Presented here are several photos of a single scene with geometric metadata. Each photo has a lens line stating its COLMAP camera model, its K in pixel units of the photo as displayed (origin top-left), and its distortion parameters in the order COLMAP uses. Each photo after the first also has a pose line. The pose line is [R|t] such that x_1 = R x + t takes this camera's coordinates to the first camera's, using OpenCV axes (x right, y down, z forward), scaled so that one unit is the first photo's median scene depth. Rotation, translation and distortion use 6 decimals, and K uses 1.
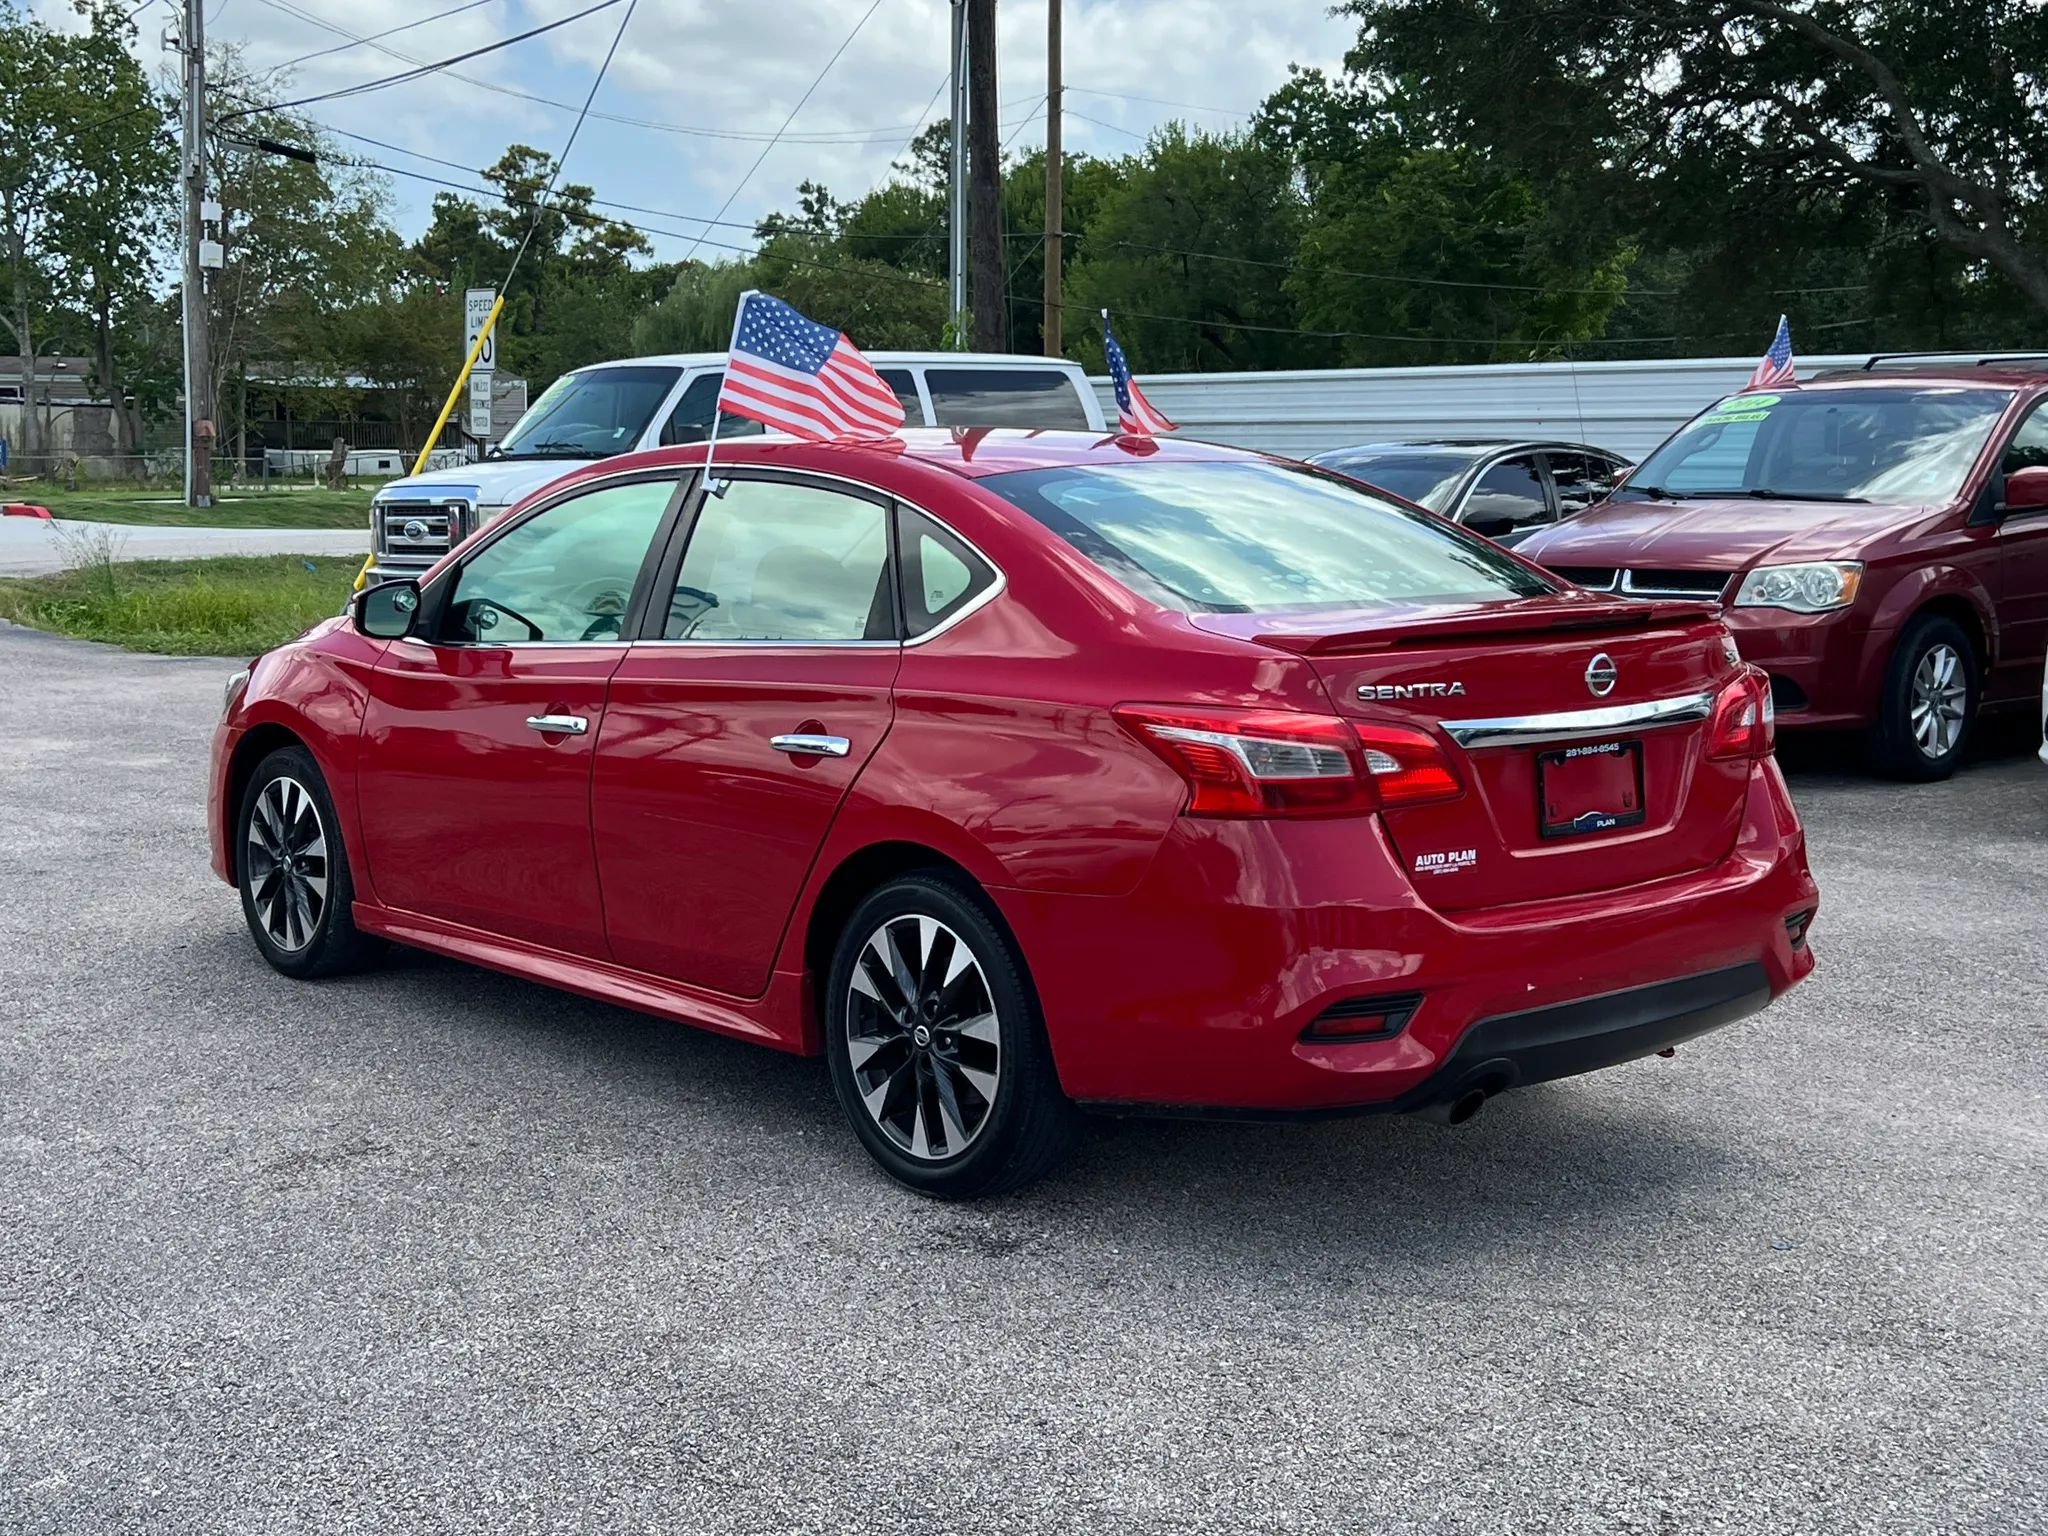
lens RADIAL K [[2545.6, 0, 1024.0], [0, 2545.6, 768.0], [0, 0, 1]] dist [0.113775, -0.030894]
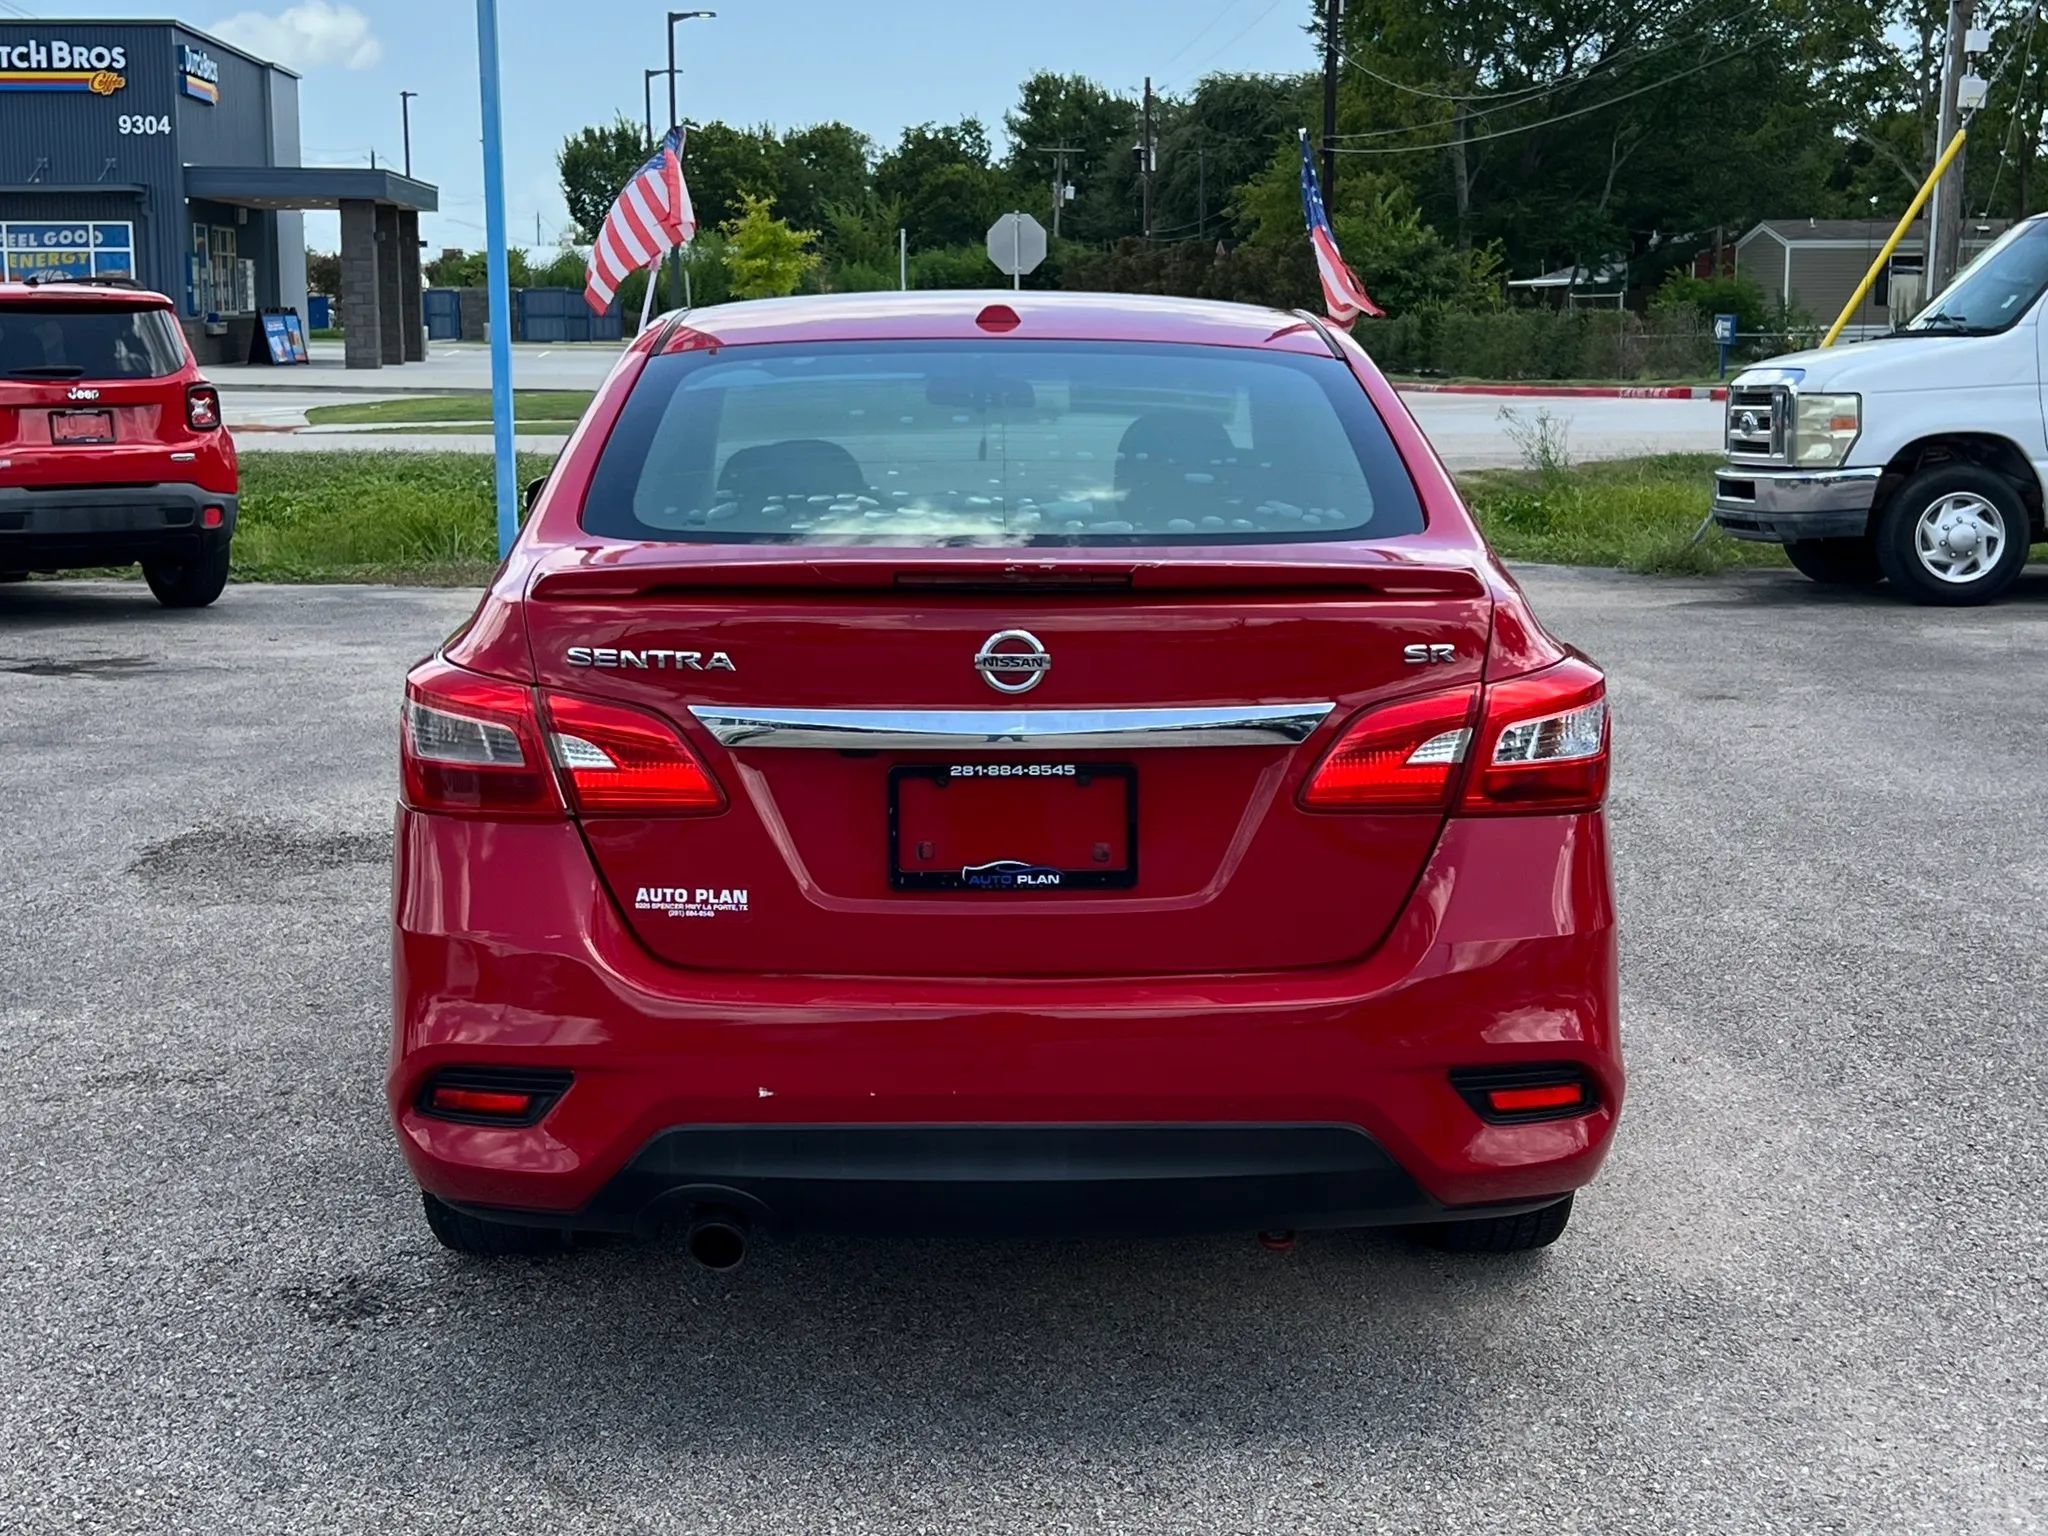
lens RADIAL K [[2999.7, 0, 1024.0], [0, 2999.7, 768.0], [0, 0, 1]] dist [0.057272, -0.034475]
pose [[0.779212, 0.097097, -0.619193, 0.728162], [-0.082998, 0.995212, 0.051615, -0.049766], [0.621241, 0.011173, 0.783540, 0.383334]]
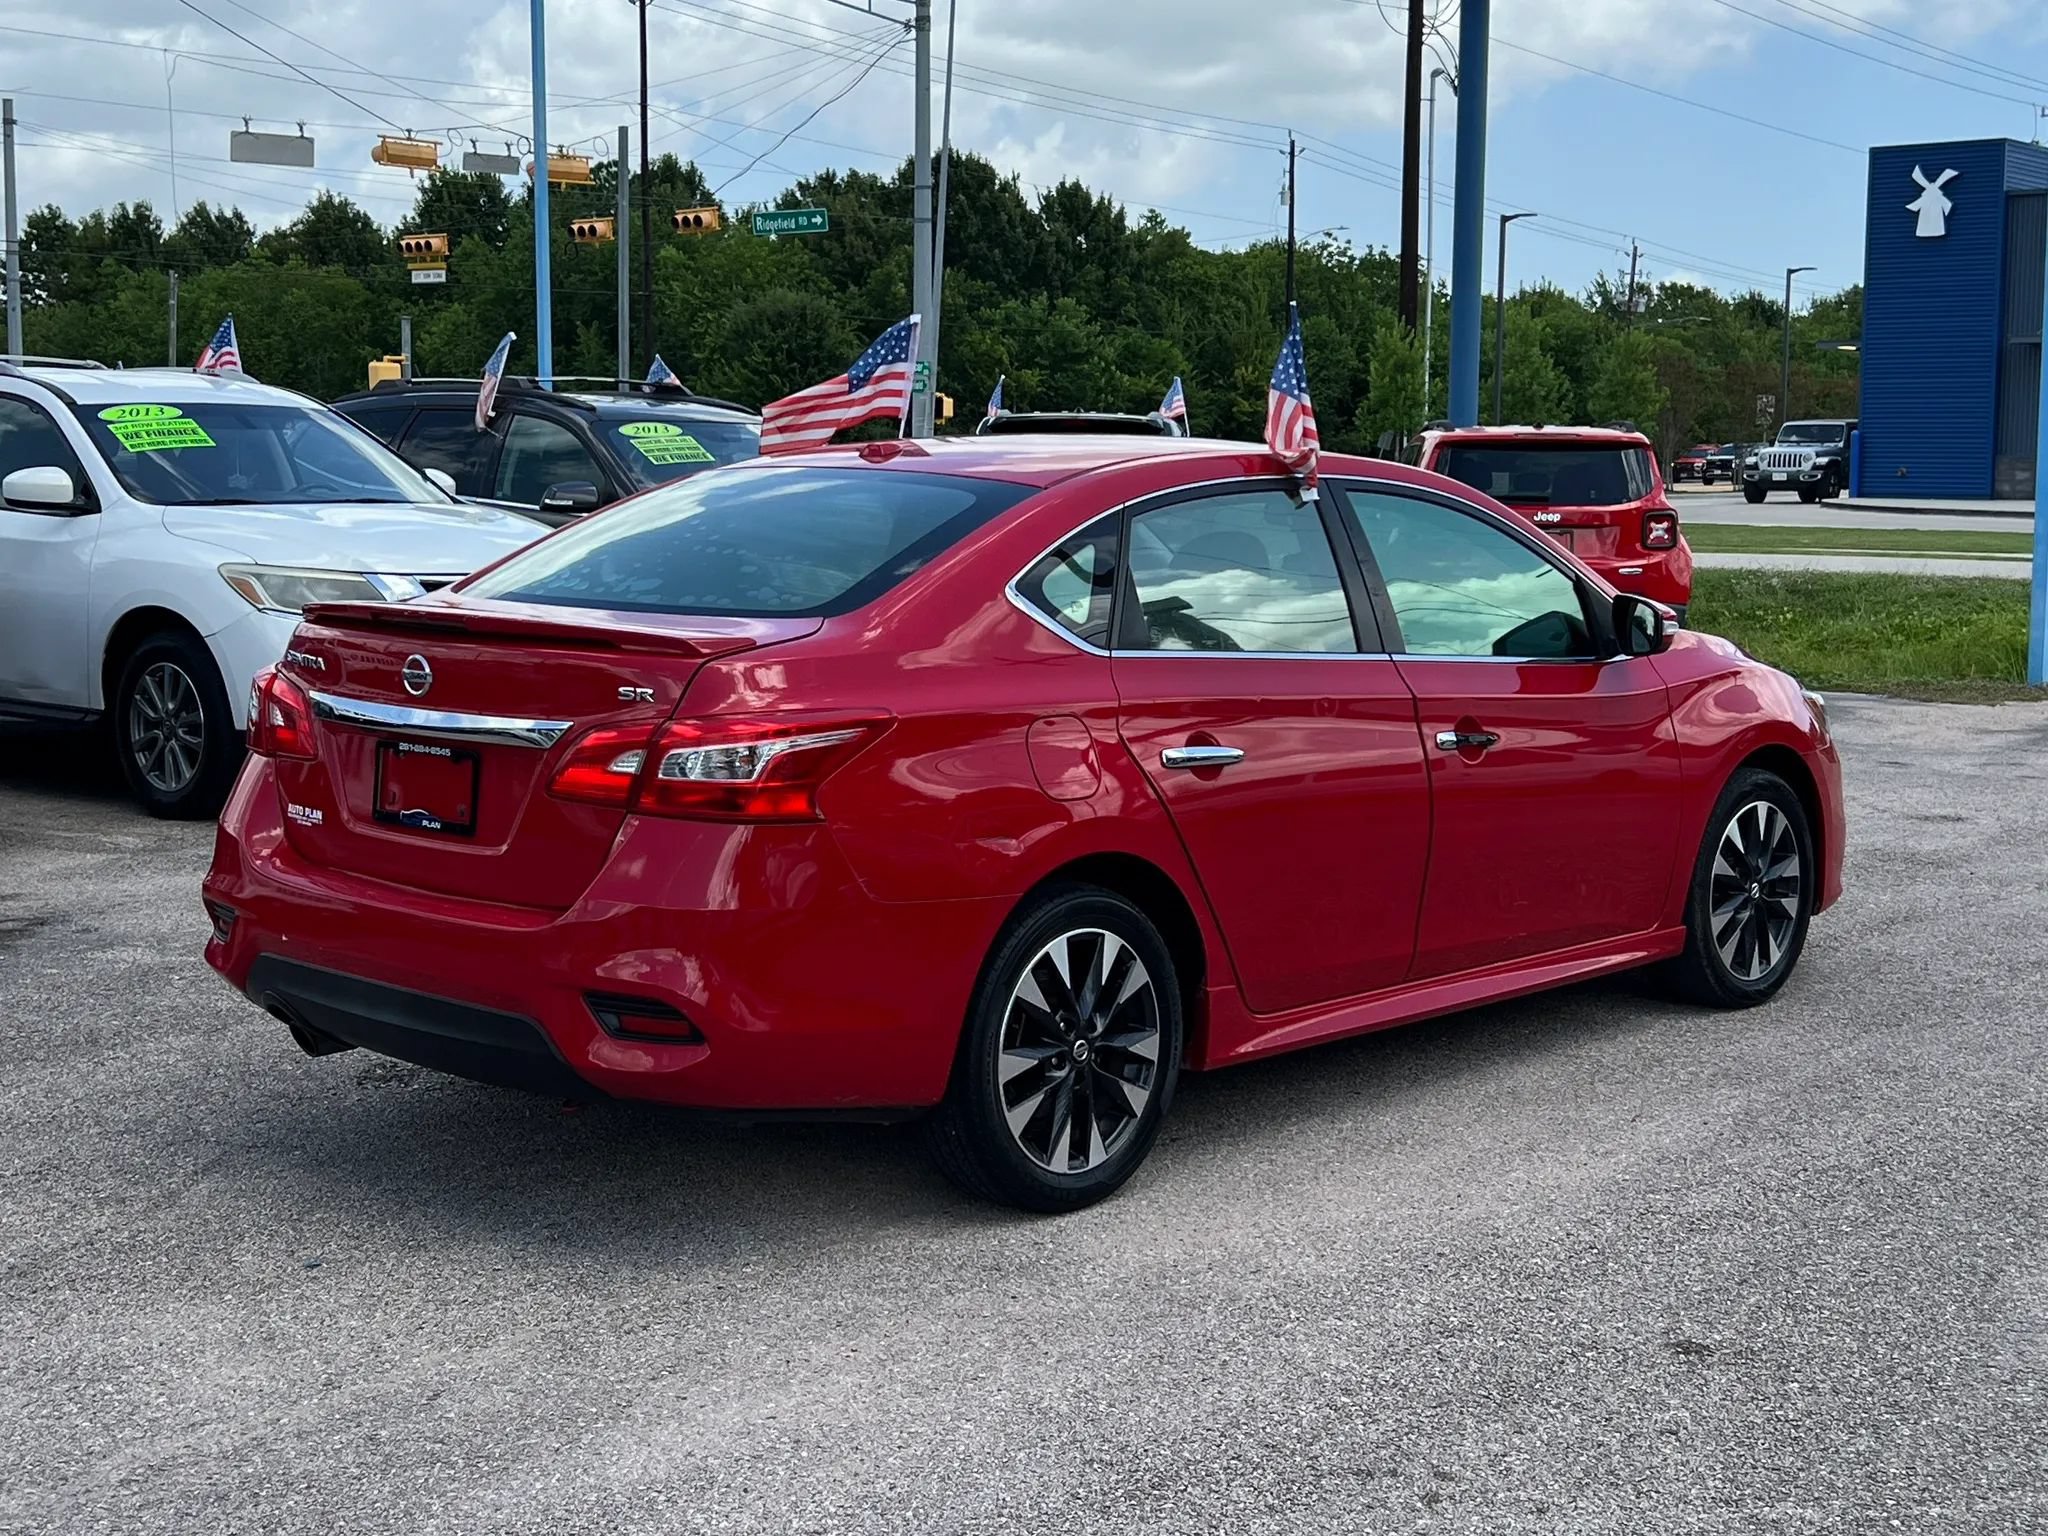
lens RADIAL K [[2748.3, 0, 1024.0], [0, 2748.3, 768.0], [0, 0, 1]] dist [0.163842, -0.409082]
pose [[0.102168, 0.121204, -0.987356, 1.348064], [-0.137472, 0.984746, 0.106659, -0.151345], [0.985222, 0.124836, 0.117272, 1.122326]]
